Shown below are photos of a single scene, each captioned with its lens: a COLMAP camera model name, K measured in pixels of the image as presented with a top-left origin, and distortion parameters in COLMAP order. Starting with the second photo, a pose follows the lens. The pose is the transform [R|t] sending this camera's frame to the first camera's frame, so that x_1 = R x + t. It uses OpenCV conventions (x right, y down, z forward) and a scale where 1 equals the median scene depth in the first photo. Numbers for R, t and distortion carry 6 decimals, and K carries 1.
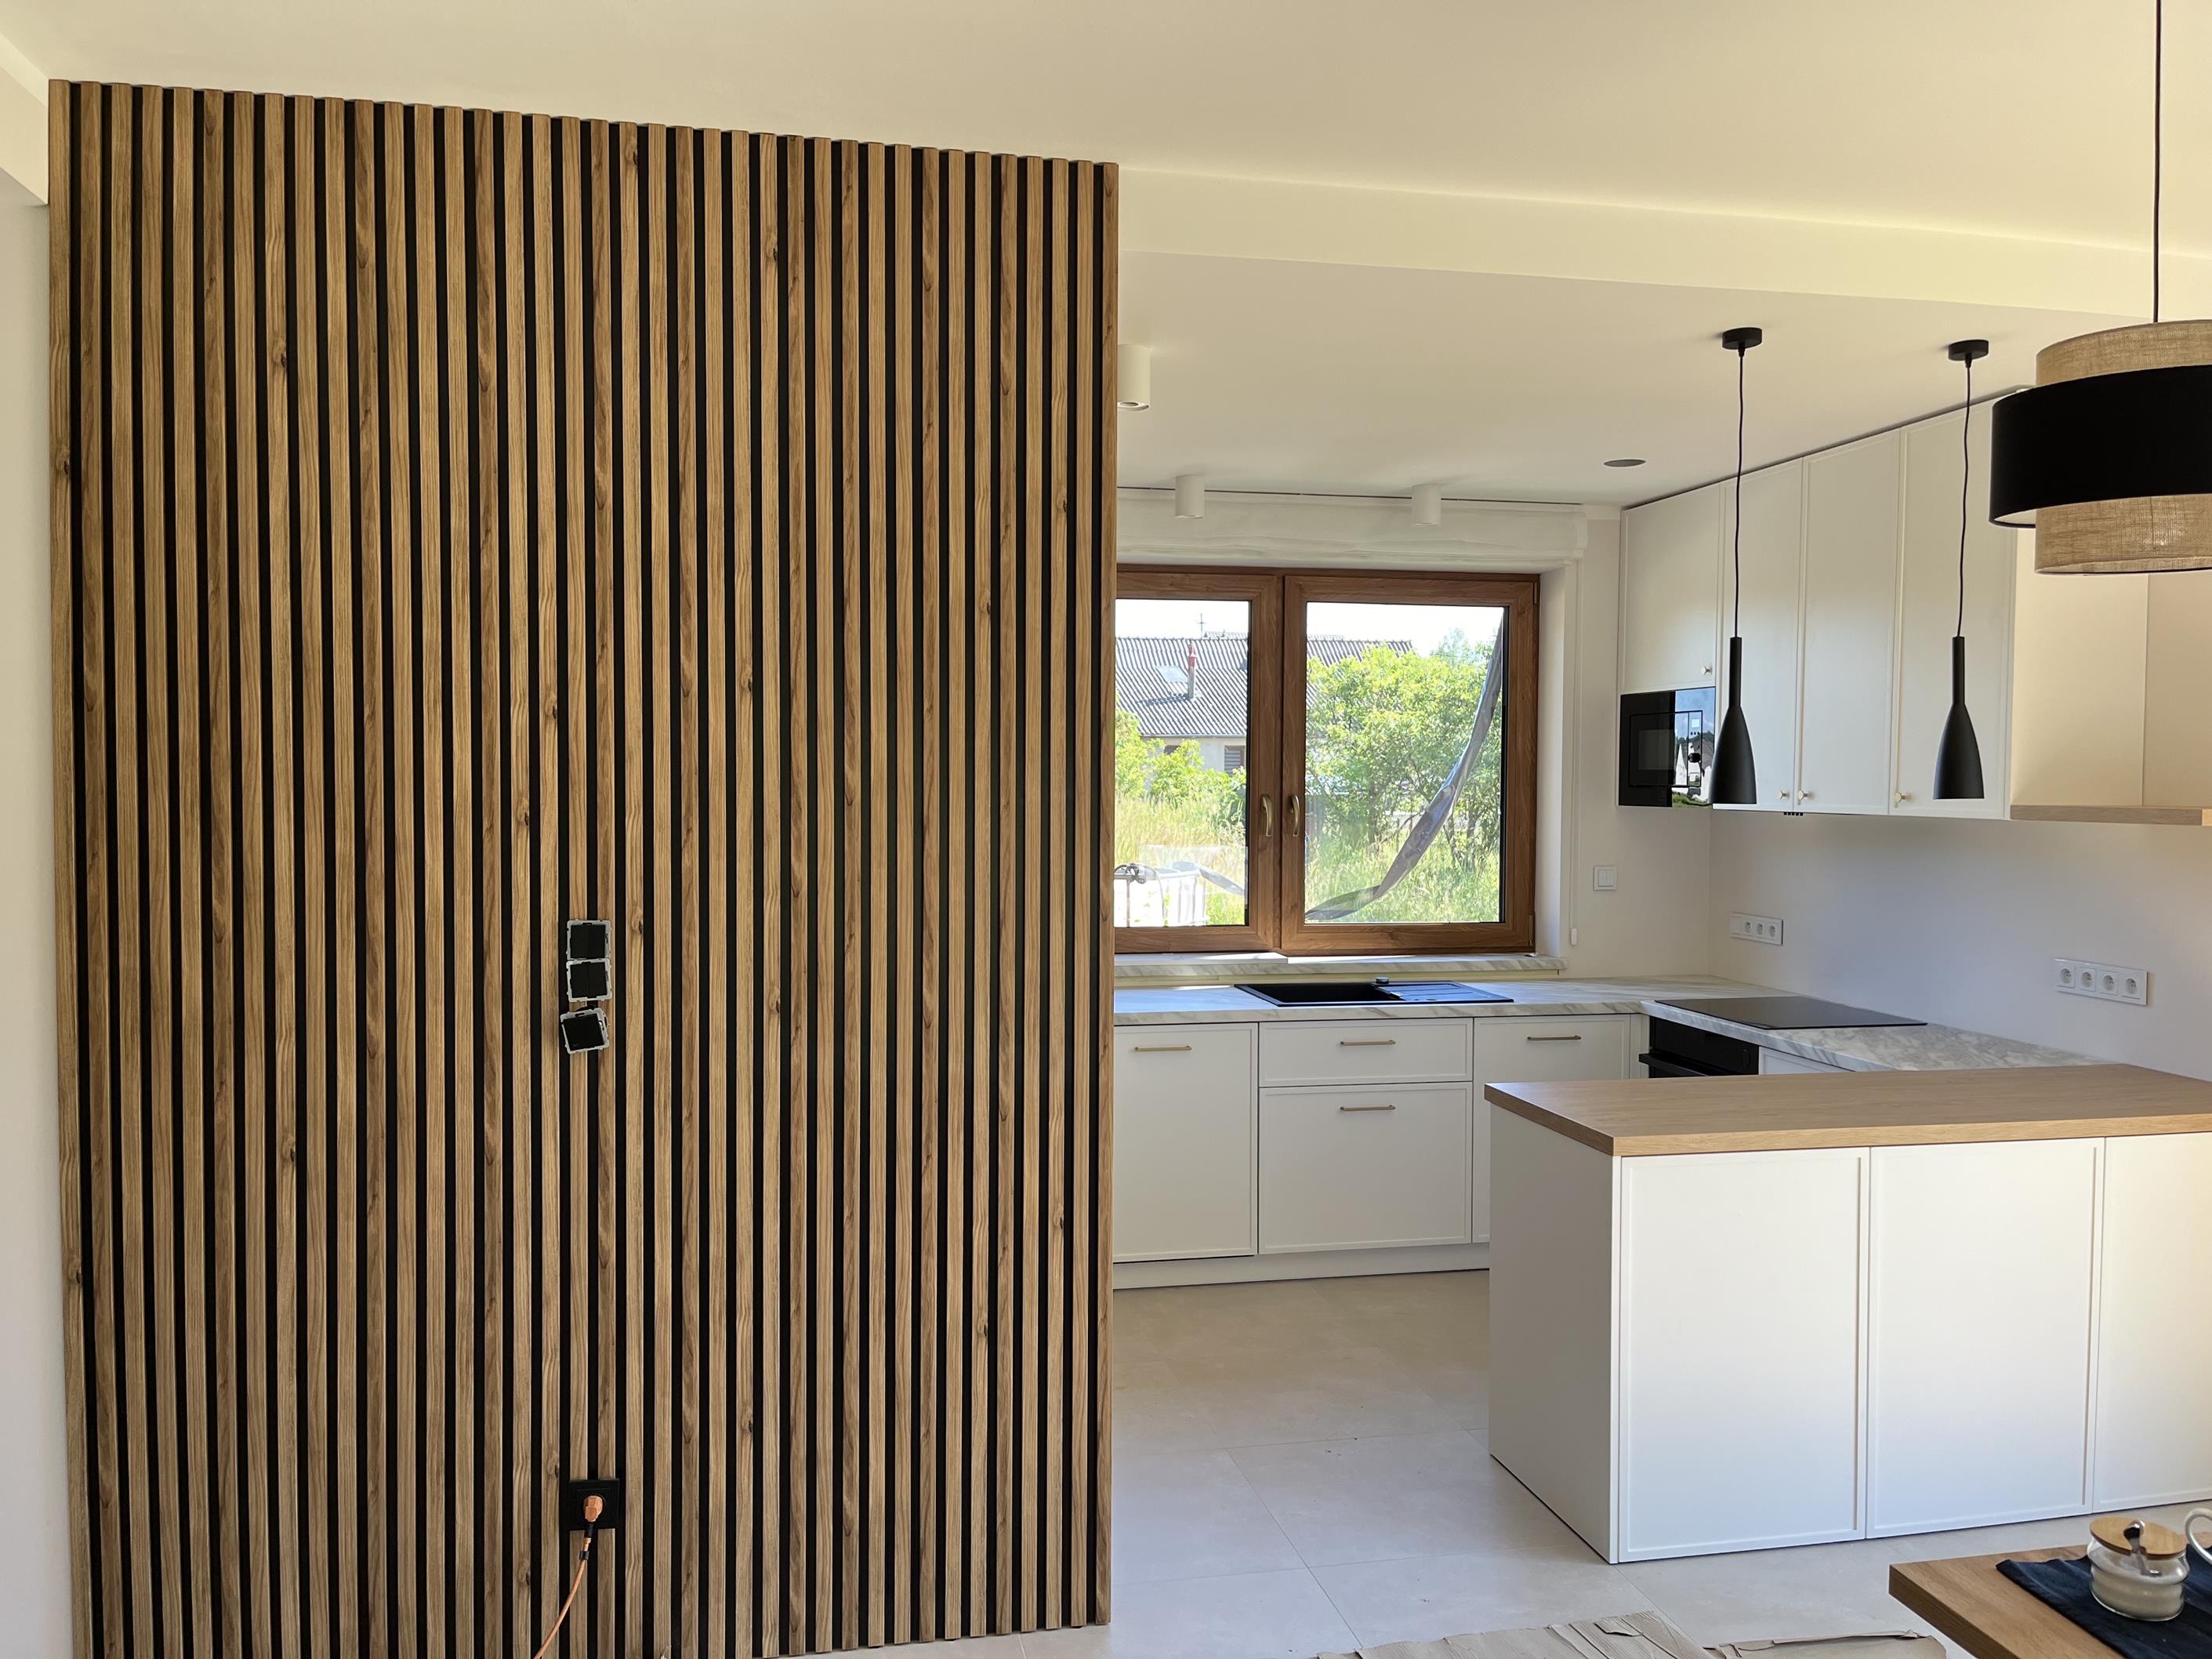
lens RADIAL K [[1678.0, 0, 1101.1], [0, 1678.0, 834.7], [0, 0, 1]] dist [0.071586, -0.099728]
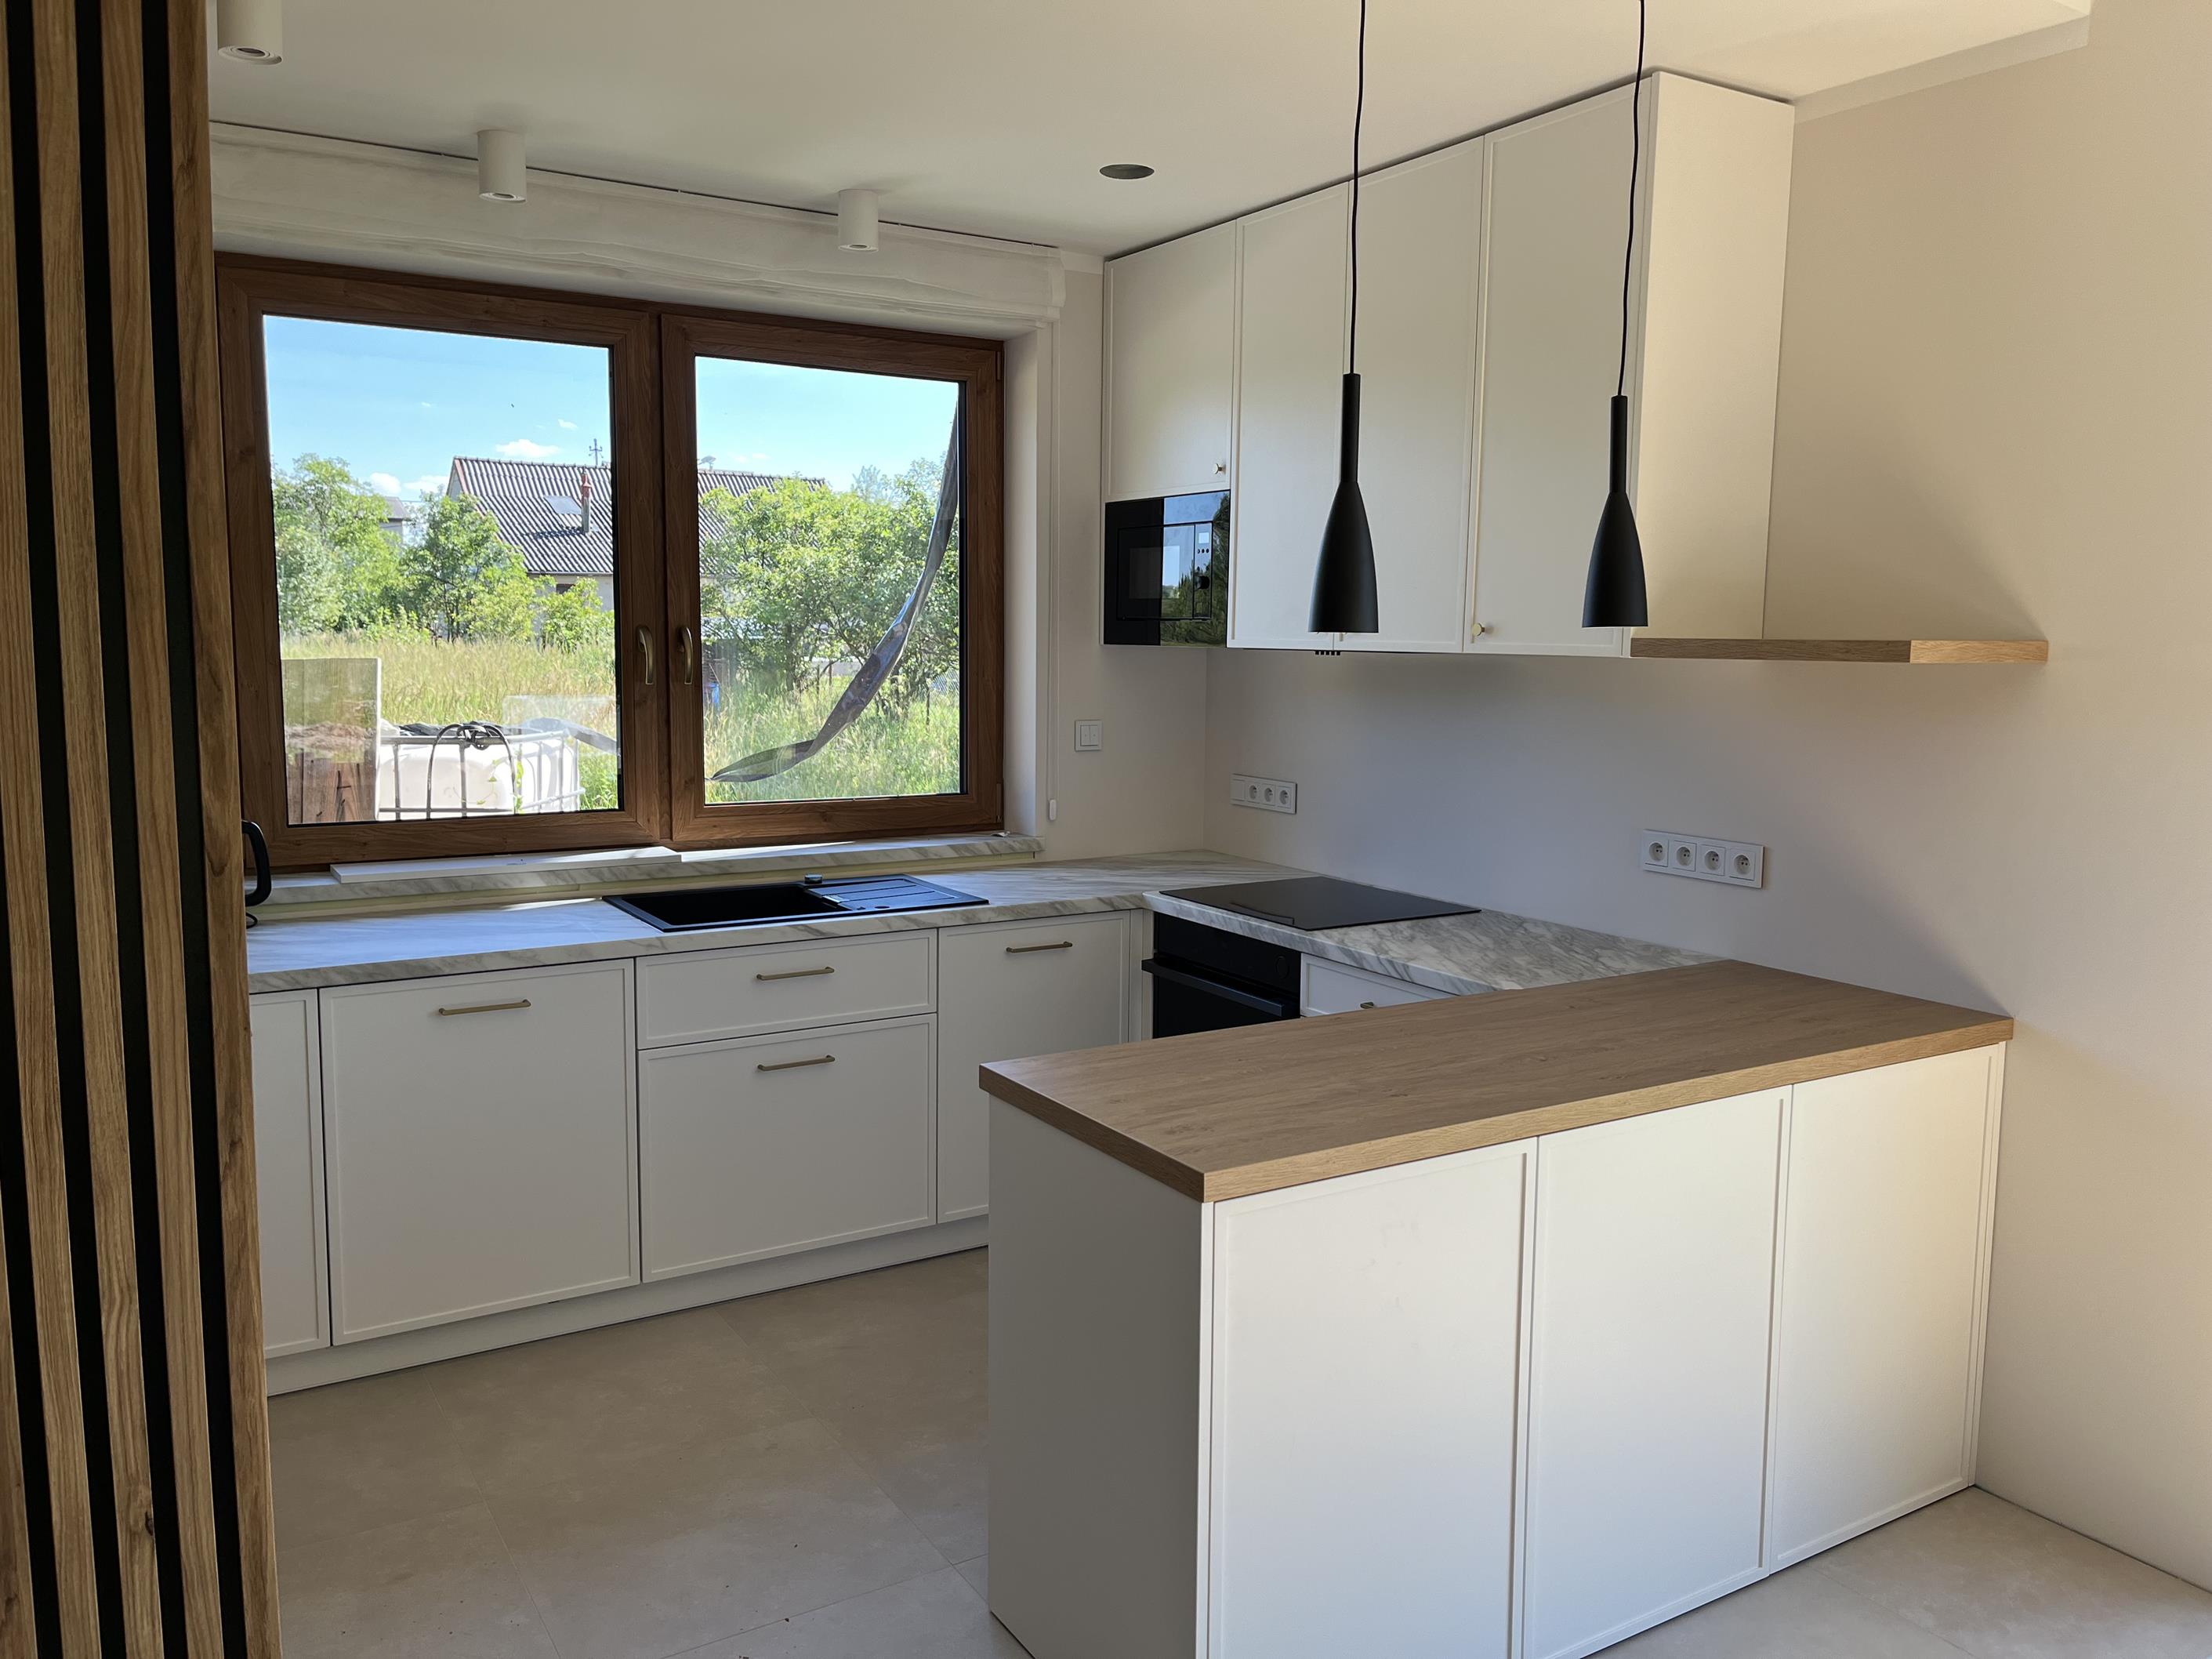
lens RADIAL K [[1678.0, 0, 1119.8], [0, 1678.0, 816.1], [0, 0, 1]] dist [0.071586, -0.099728]
pose [[0.938189, -0.033433, 0.344505, 0.042351], [0.005845, 0.996712, 0.080811, -0.000200], [-0.346074, -0.073803, 0.935300, 0.279087]]
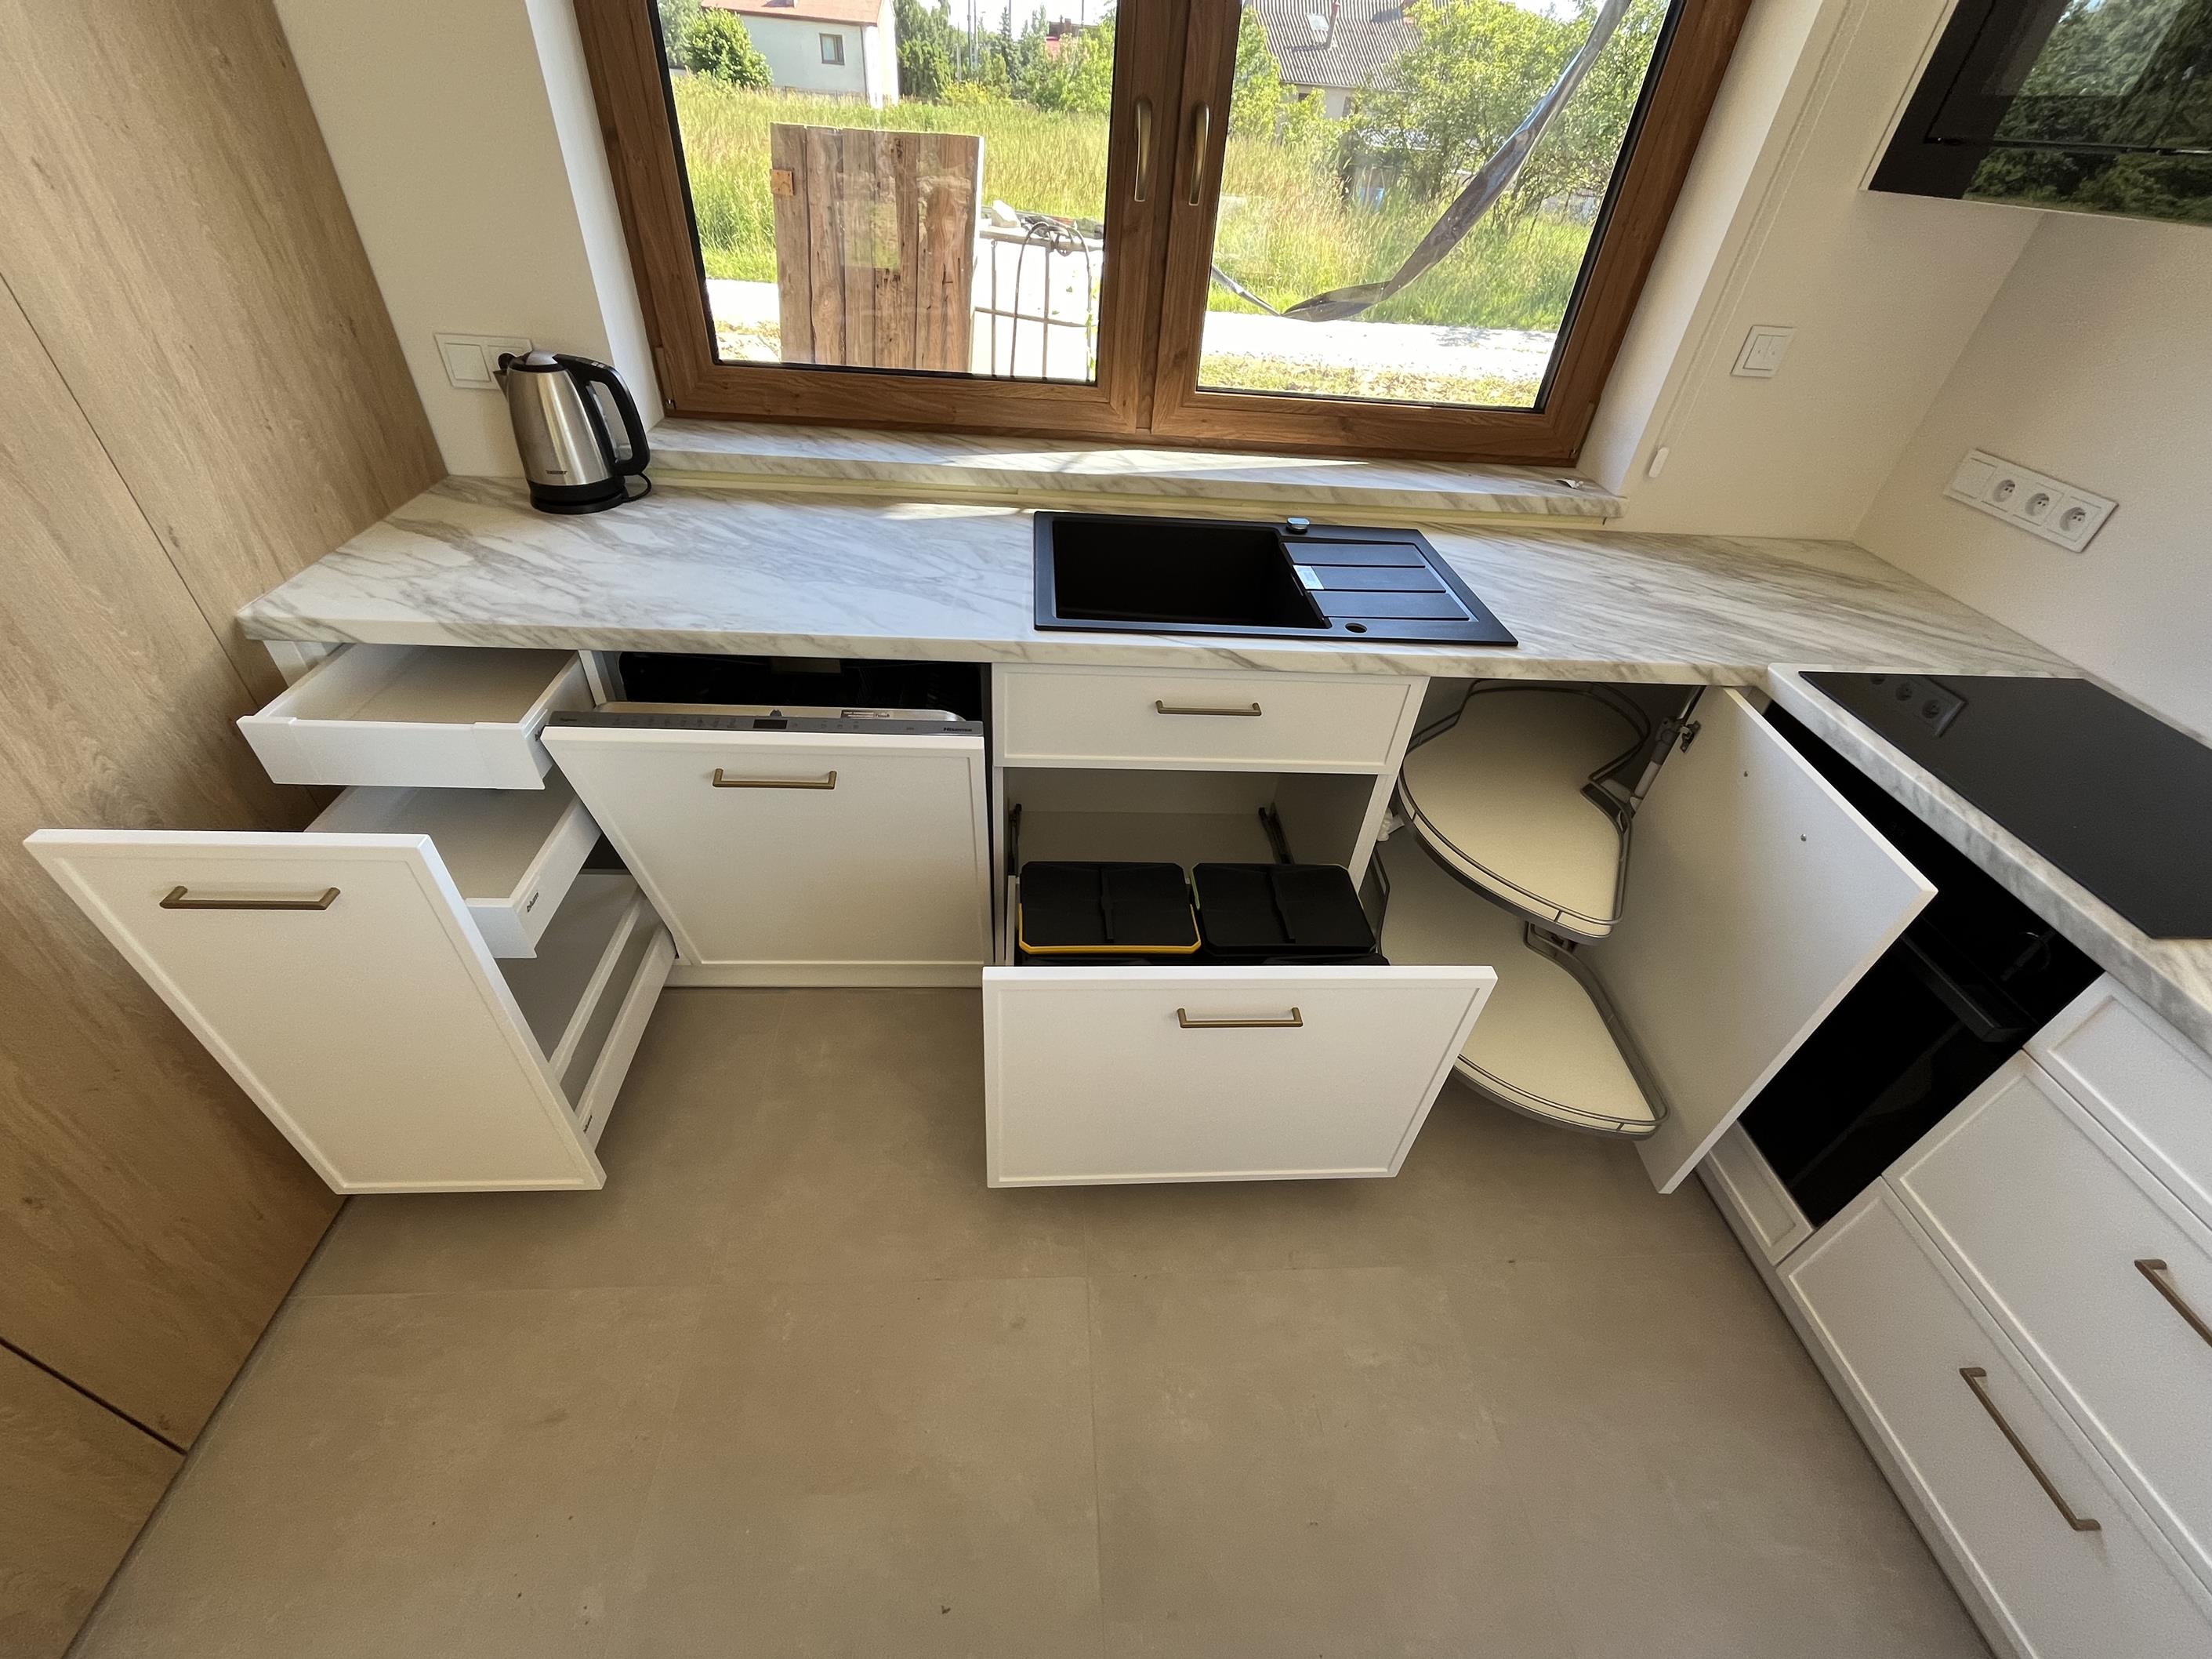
lens RADIAL K [[902.9, 0, 1107.1], [0, 902.9, 835.3], [0, 0, 1]] dist [-0.003319, -0.000157]
pose [[0.988507, 0.135710, -0.066606, 0.147674], [-0.069221, 0.798020, 0.598642, -0.009572], [0.134395, -0.587151, 0.798243, 0.729531]]
